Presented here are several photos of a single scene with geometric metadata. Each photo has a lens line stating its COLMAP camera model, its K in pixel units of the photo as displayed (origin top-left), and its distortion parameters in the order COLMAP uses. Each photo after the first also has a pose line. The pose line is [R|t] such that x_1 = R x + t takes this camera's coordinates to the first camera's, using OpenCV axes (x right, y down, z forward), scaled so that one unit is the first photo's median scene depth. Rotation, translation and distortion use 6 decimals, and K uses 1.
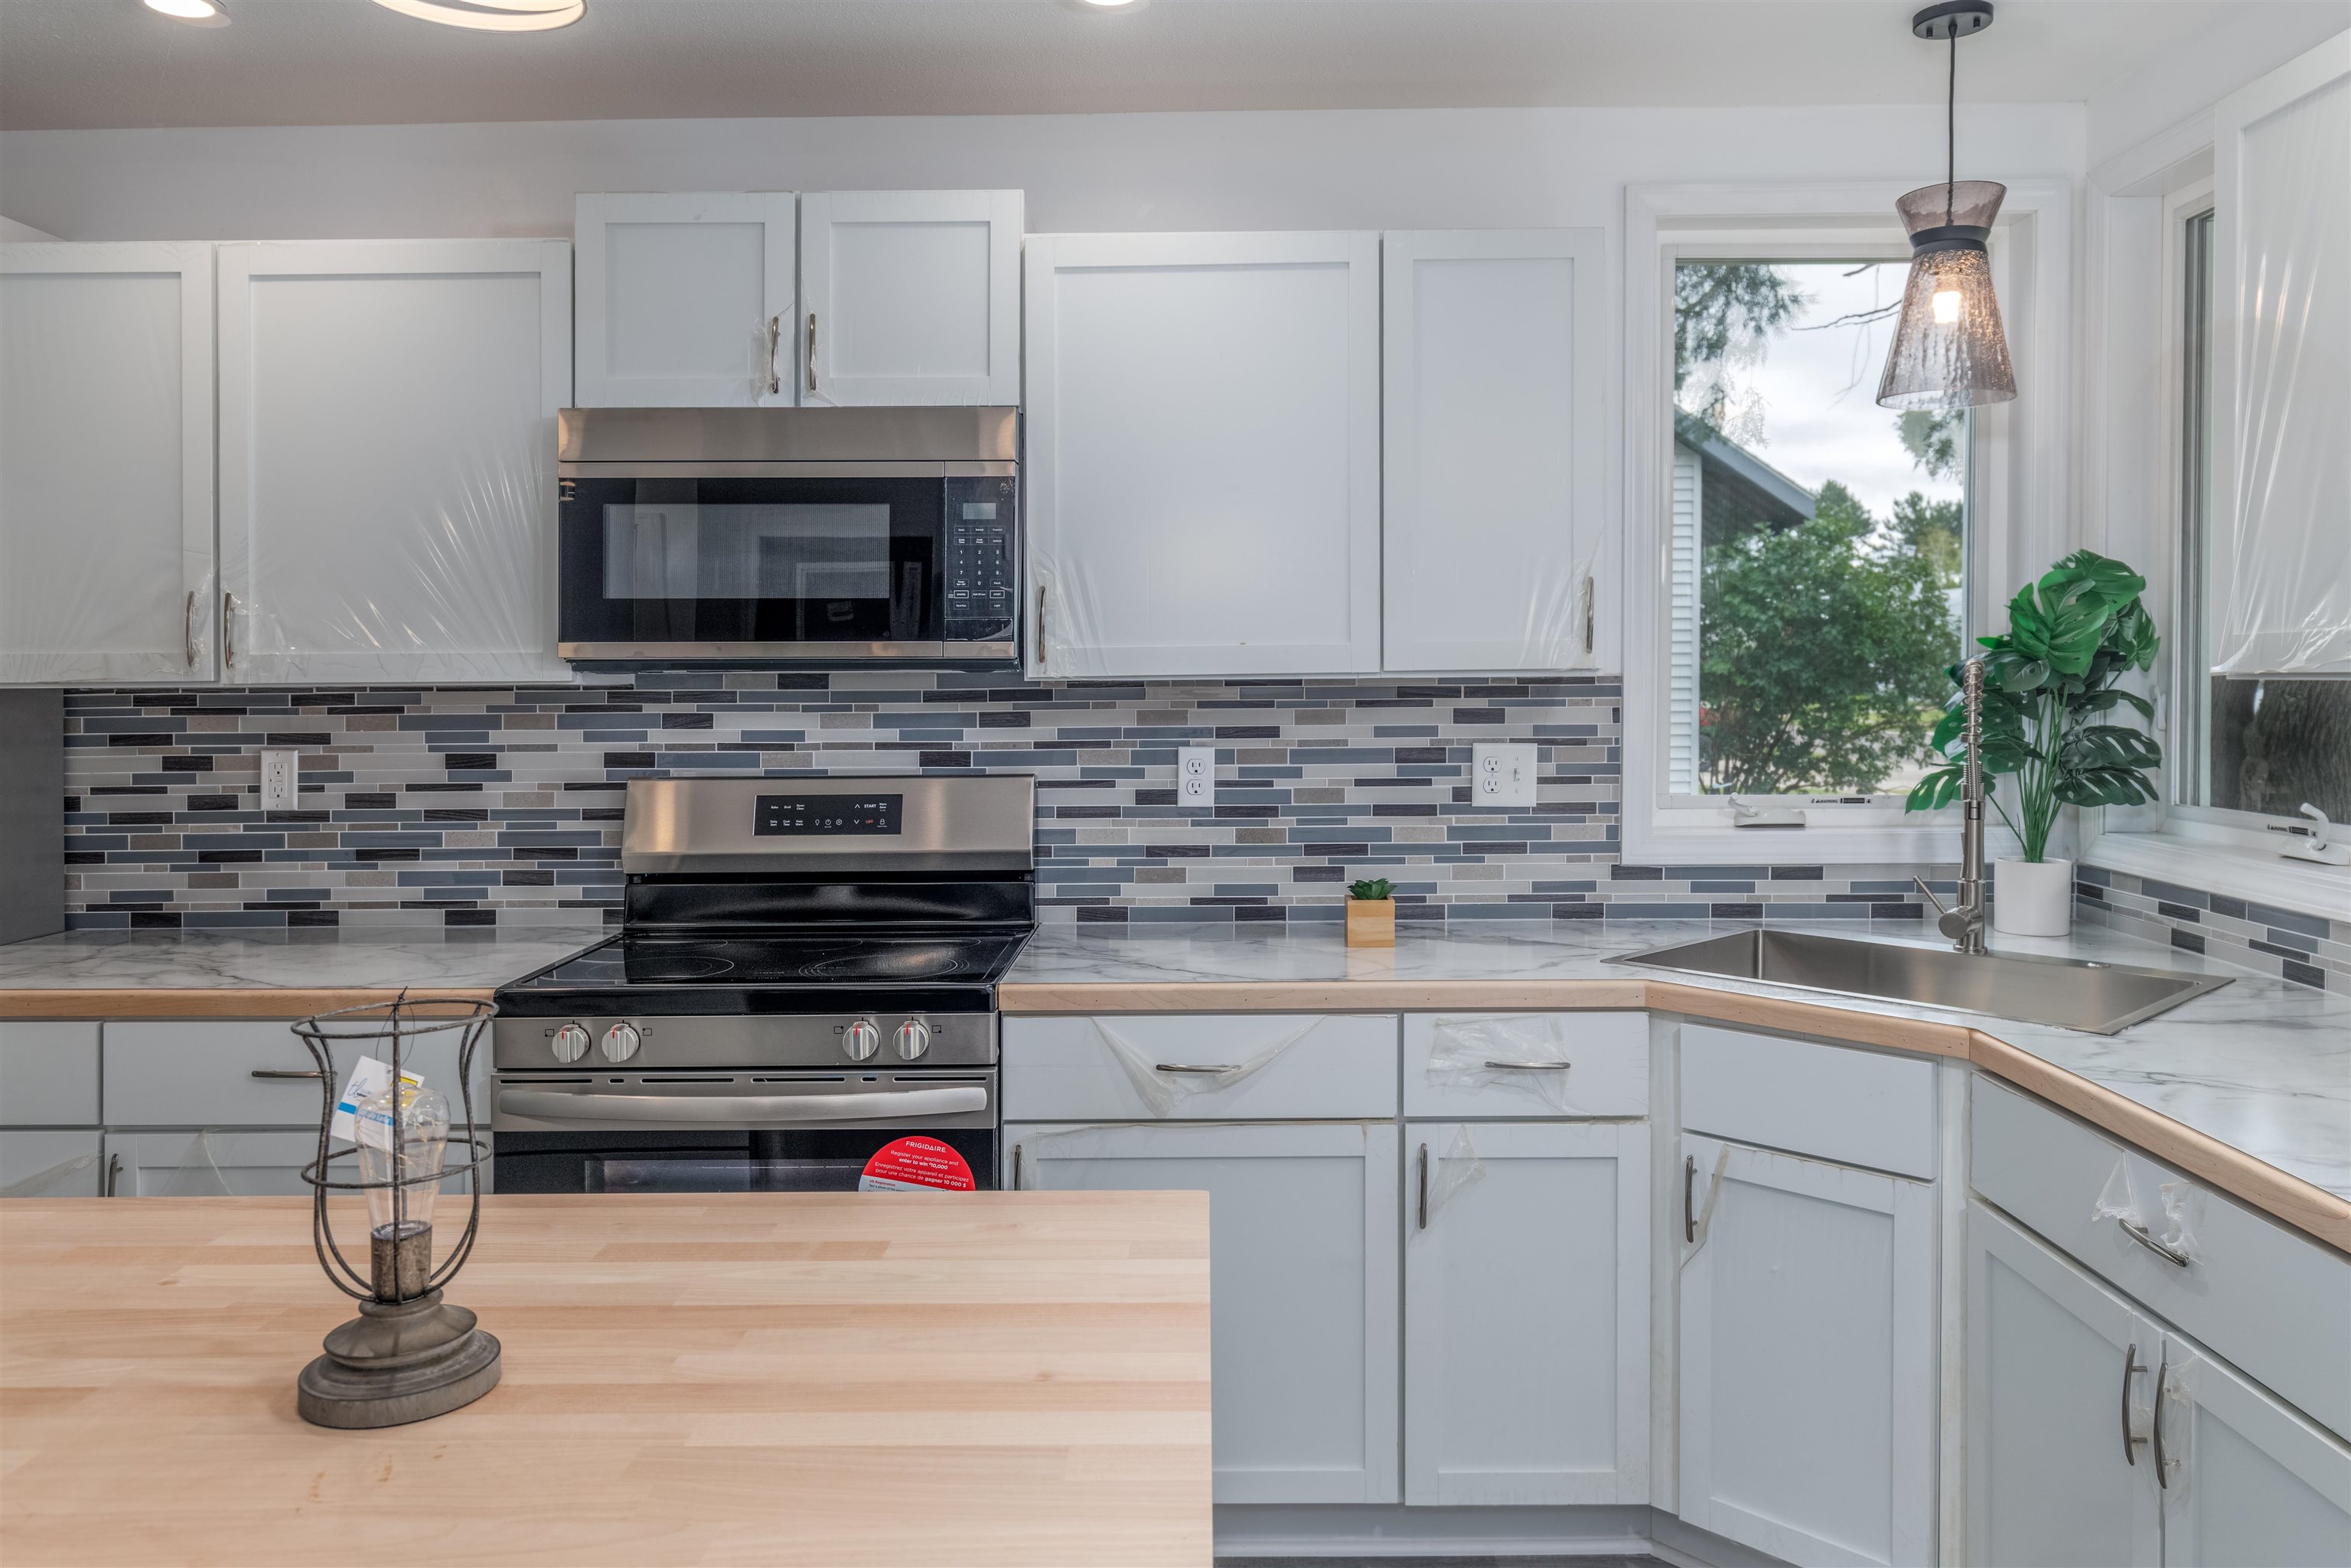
lens RADIAL K [[1708.8, 0, 1184.3], [0, 1708.8, 711.5], [0, 0, 1]] dist [0.000102, -0.000766]
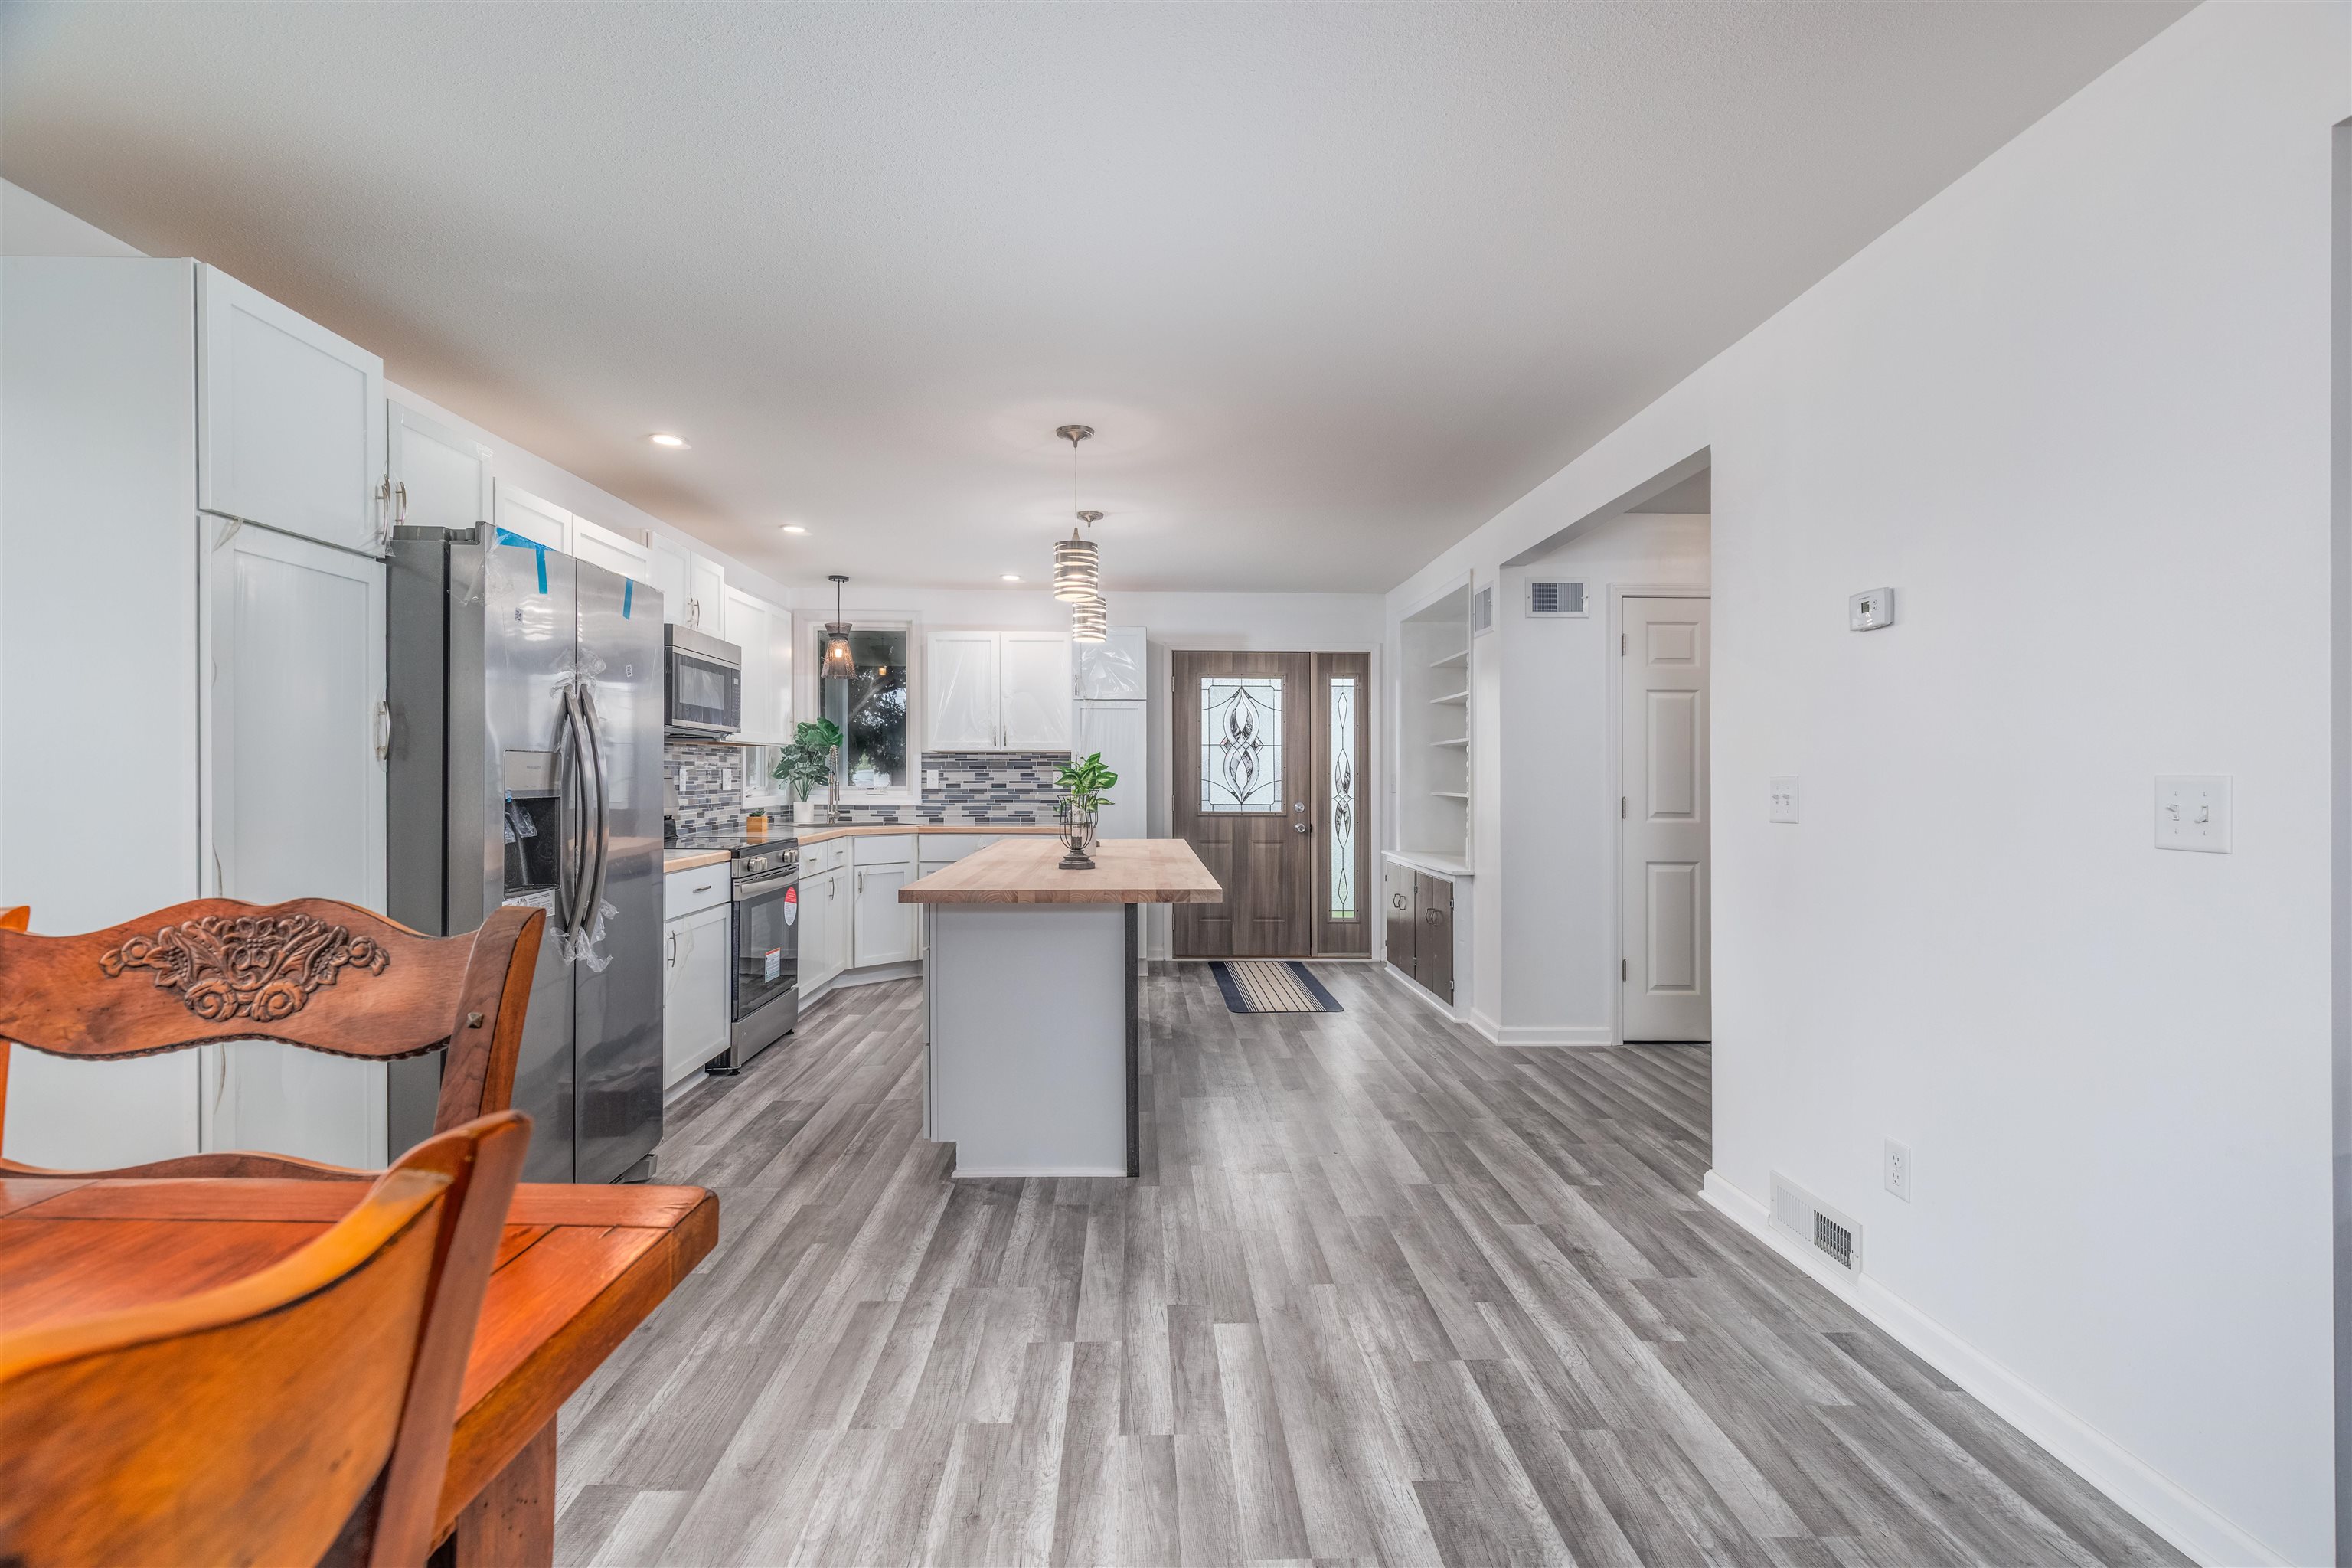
lens RADIAL K [[1053.5, 0, 1176.0], [0, 1053.5, 784.0], [0, 0, 1]] dist [-0.000008, -0.000063]
pose [[-0.037229, -0.002293, 0.999304, -1.671944], [0.022276, 0.999747, 0.003124, 0.056941], [-0.999058, 0.022377, -0.037169, 0.293530]]
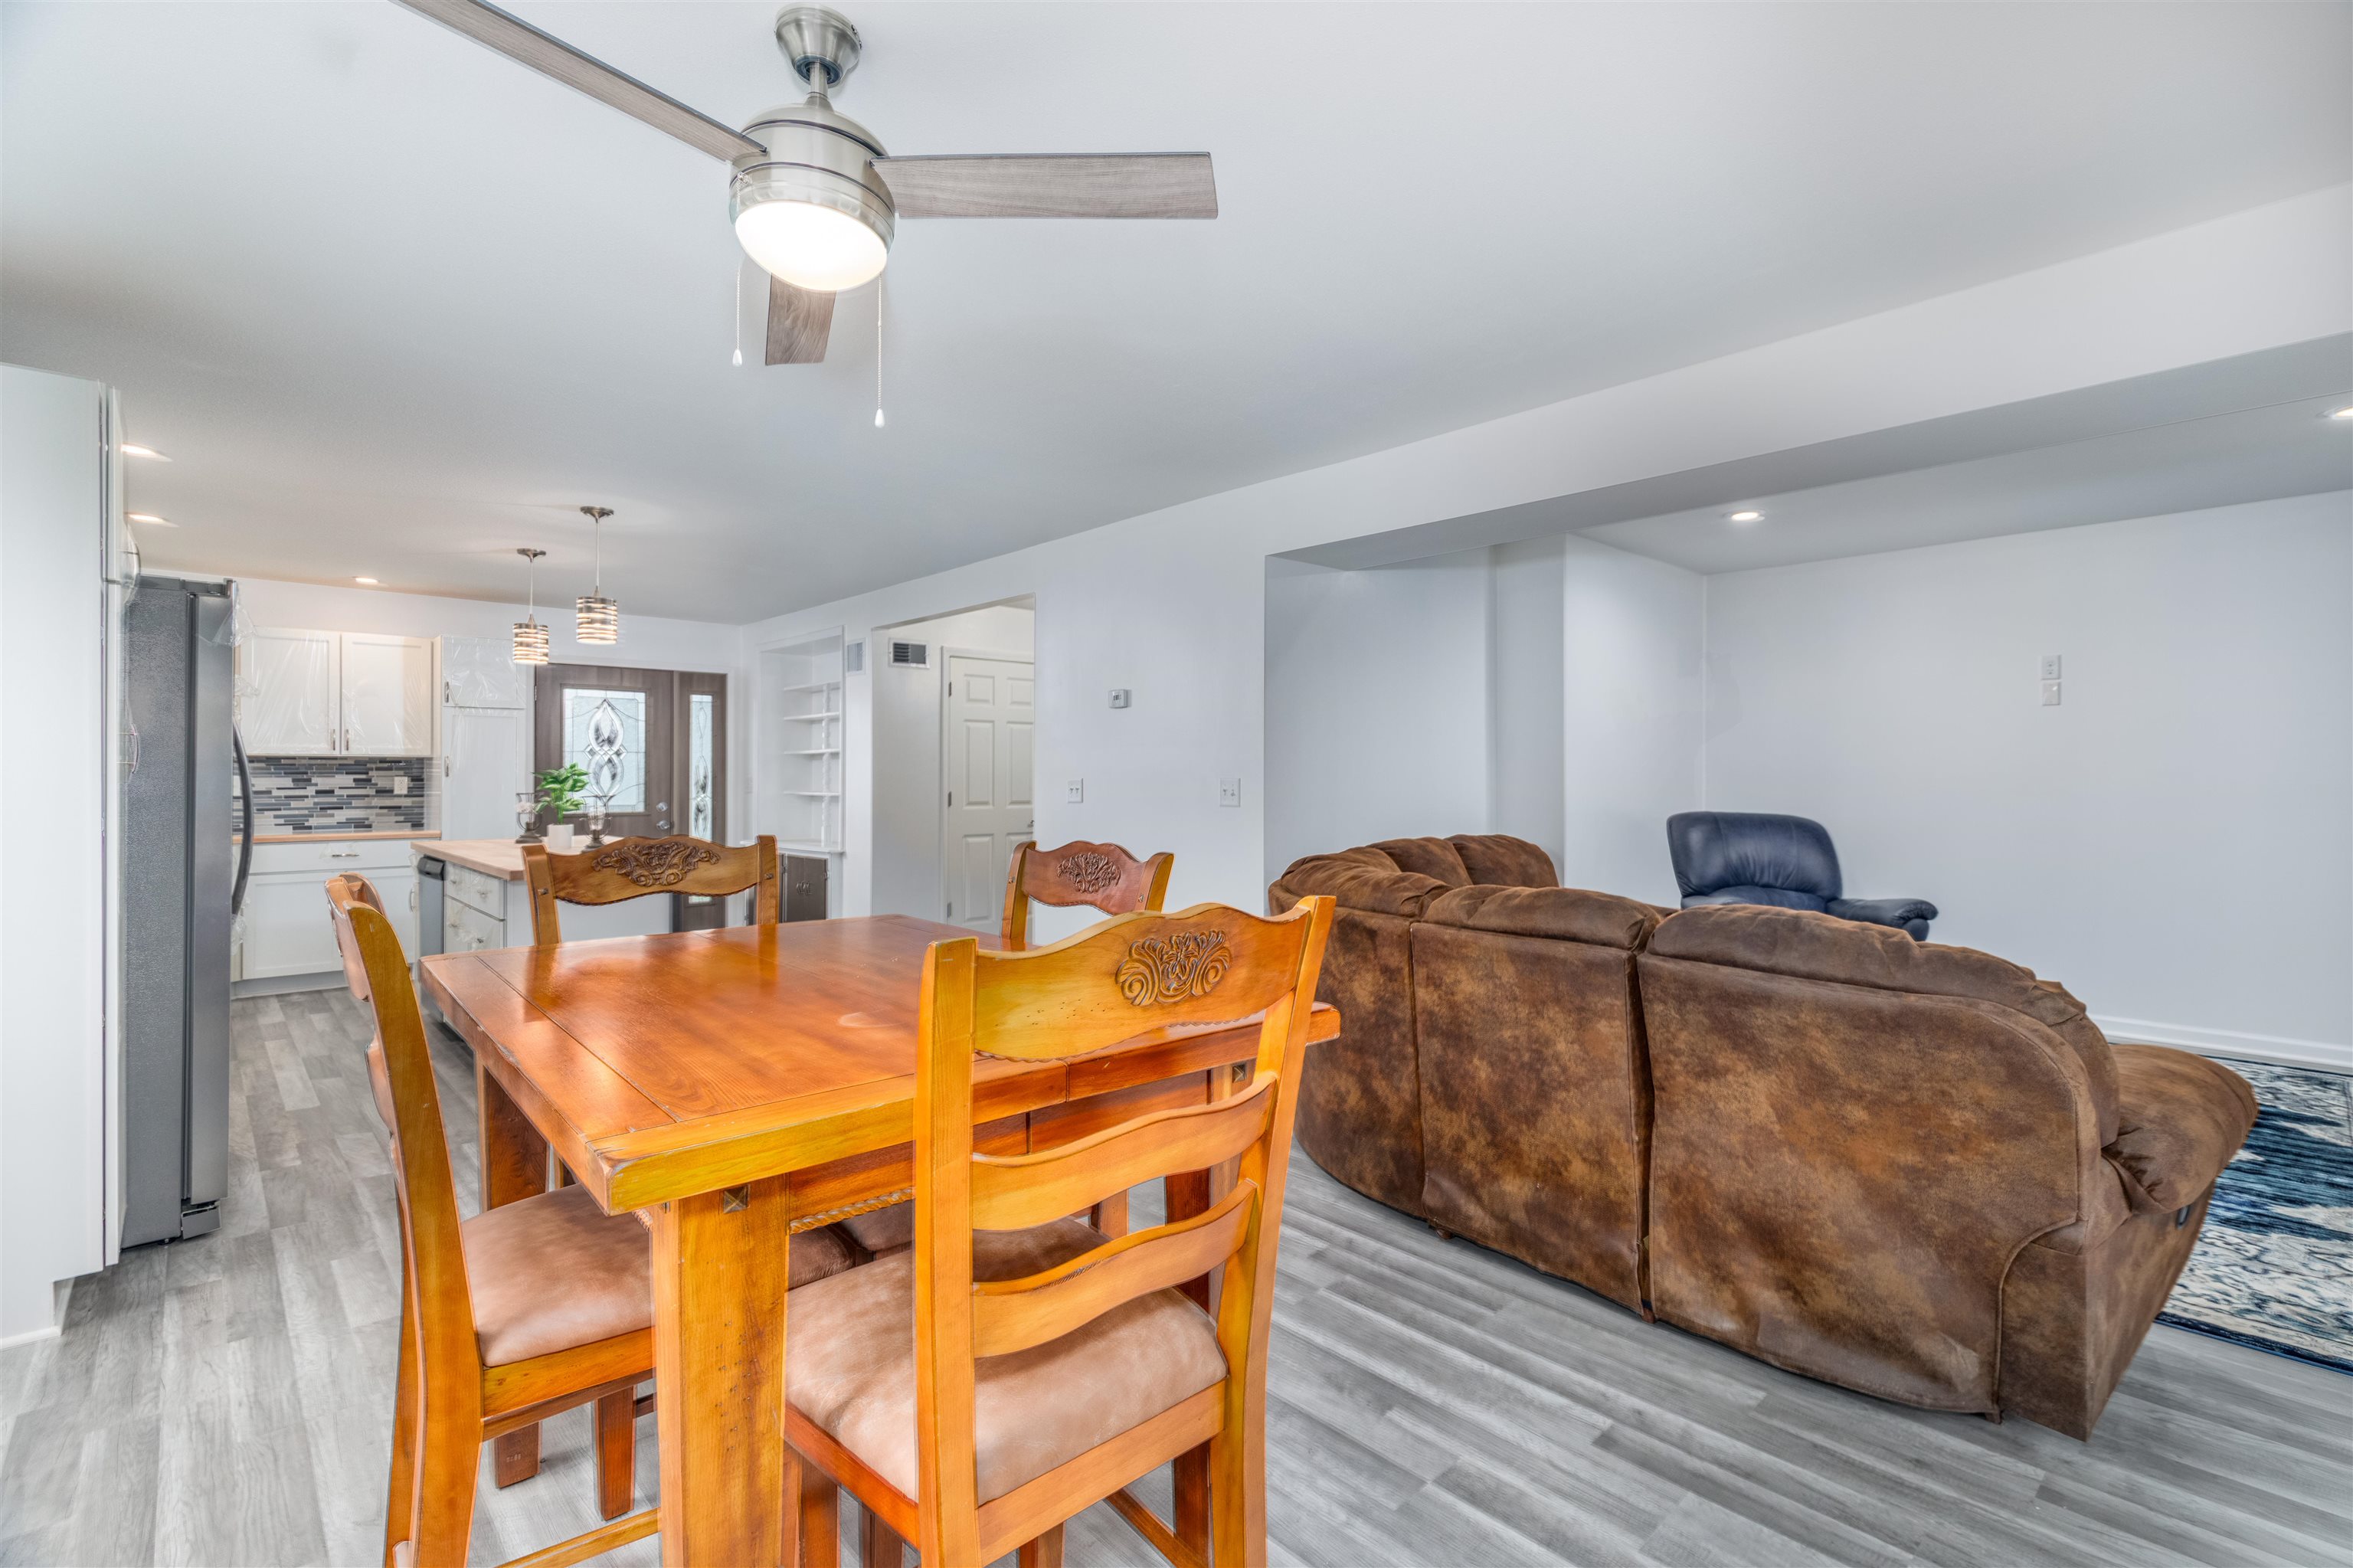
lens RADIAL K [[1010.4, 0, 1170.8], [0, 1010.4, 769.9], [0, 0, 1]] dist [-0.000554, -0.016340]
pose [[-0.683369, 0.013209, 0.729954, -2.059430], [0.025221, 0.999667, 0.005522, 0.046817], [-0.729637, 0.022183, -0.683474, 0.714977]]
